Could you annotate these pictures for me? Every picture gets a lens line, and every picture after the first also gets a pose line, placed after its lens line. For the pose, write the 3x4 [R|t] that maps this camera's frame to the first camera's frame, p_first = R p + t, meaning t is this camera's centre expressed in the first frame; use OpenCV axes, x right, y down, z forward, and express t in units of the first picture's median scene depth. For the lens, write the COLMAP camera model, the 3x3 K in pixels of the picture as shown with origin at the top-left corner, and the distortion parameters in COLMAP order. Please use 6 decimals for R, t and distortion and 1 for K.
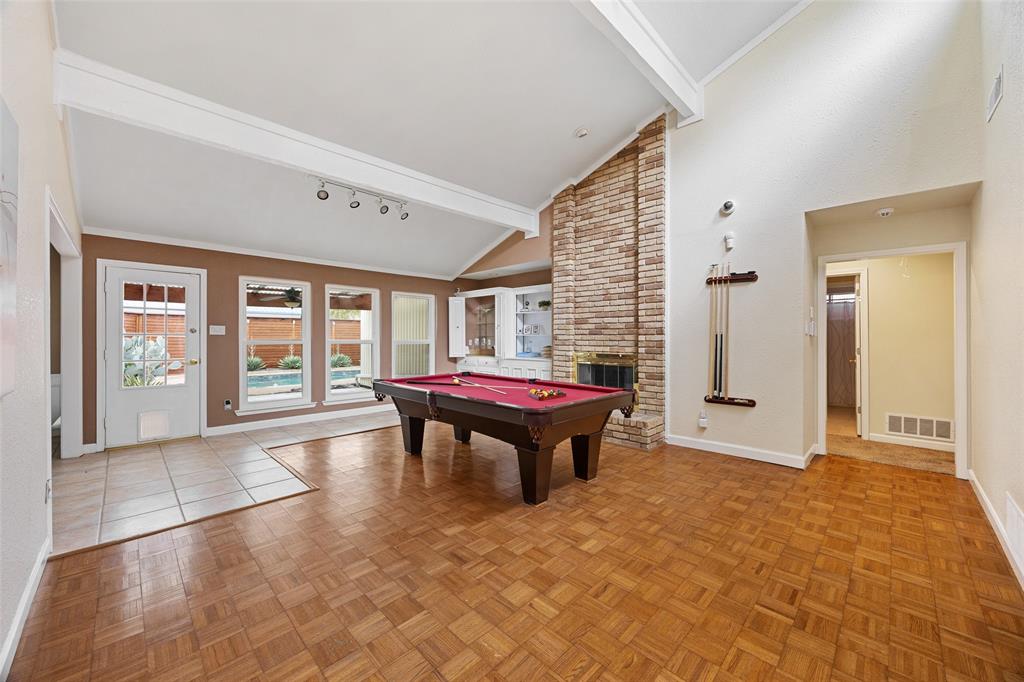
lens RADIAL K [[393.1, 0, 505.4], [0, 393.1, 336.9], [0, 0, 1]] dist [-0.003702, 0.001678]
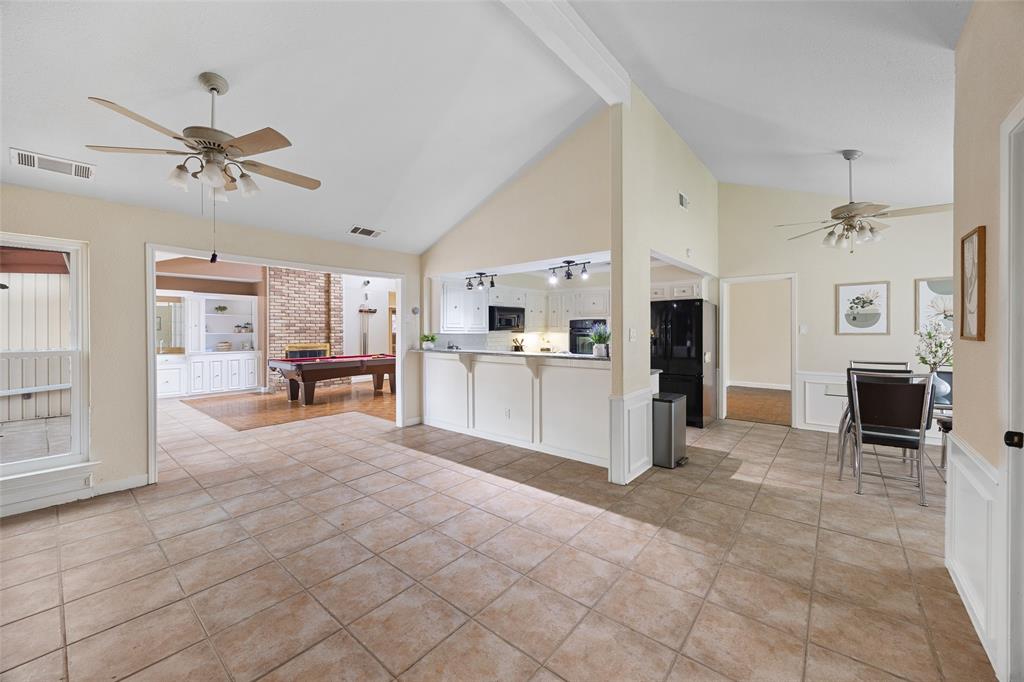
lens RADIAL K [[406.5, 0, 506.8], [0, 406.5, 334.2], [0, 0, 1]] dist [0.014854, -0.001964]
pose [[-0.063179, 0.007220, 0.997976, -1.709613], [0.013027, 0.999895, -0.006409, 0.023754], [-0.997917, 0.012596, -0.063266, 0.228600]]
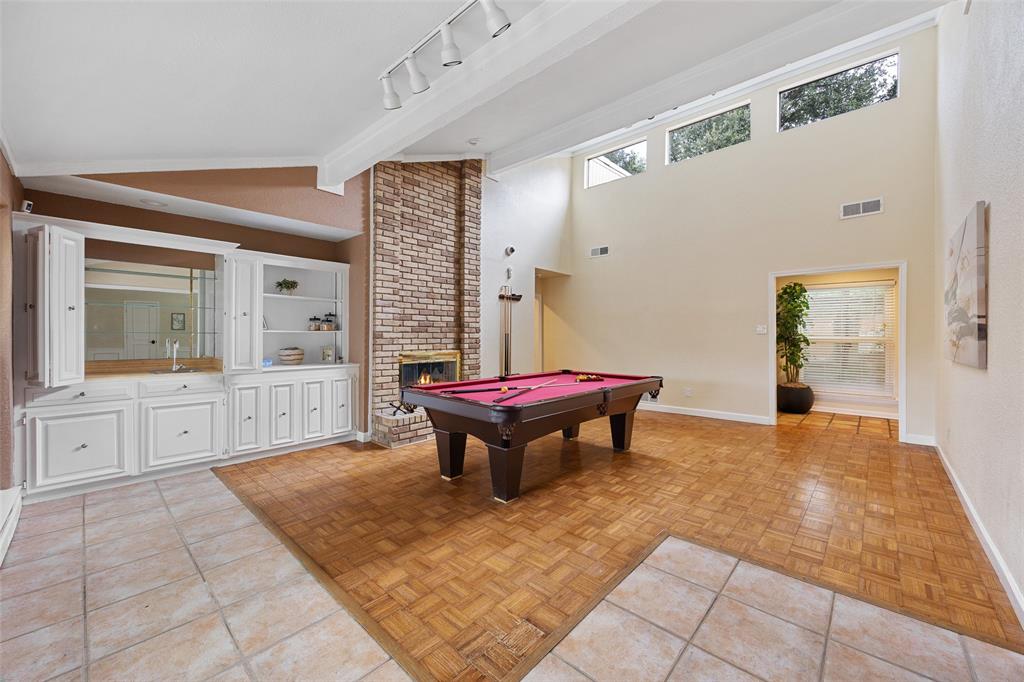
lens RADIAL K [[393.1, 0, 515.7], [0, 393.1, 340.3], [0, 0, 1]] dist [-0.003702, 0.001678]
pose [[-0.057353, -0.015391, 0.998235, -0.800441], [-0.002952, 0.999879, 0.015247, -0.001688], [-0.998350, -0.002072, -0.057392, 0.873973]]
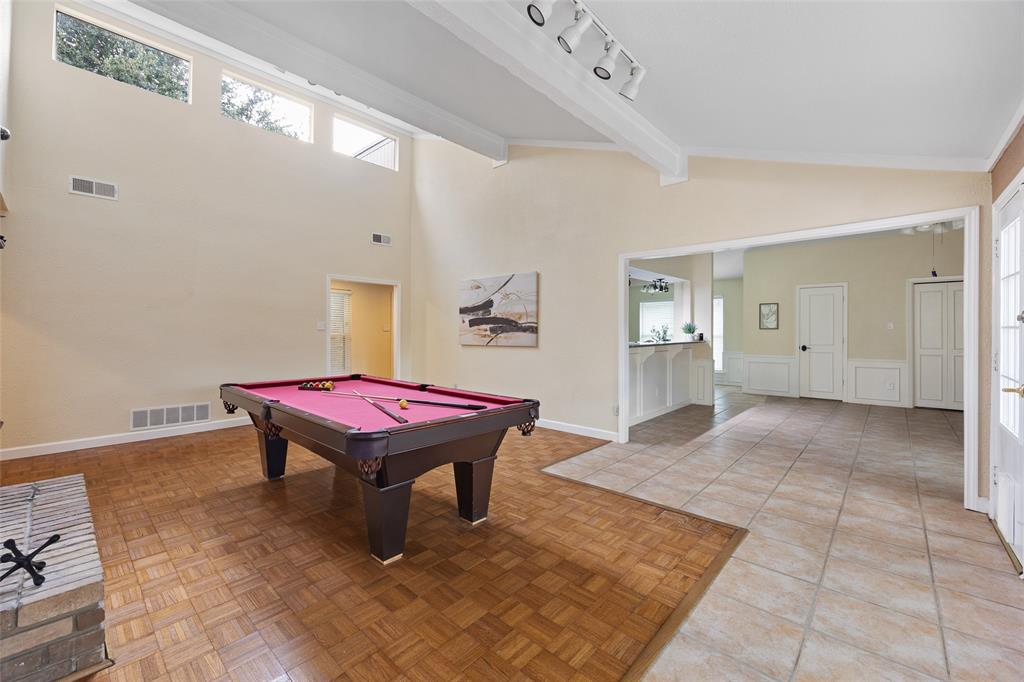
lens RADIAL K [[406.5, 0, 513.8], [0, 406.5, 333.9], [0, 0, 1]] dist [0.014854, -0.001964]
pose [[-0.999032, -0.004276, -0.043792, -0.212051], [-0.004390, 0.999987, 0.002526, 0.002681], [0.043781, 0.002715, -0.999037, 1.414597]]
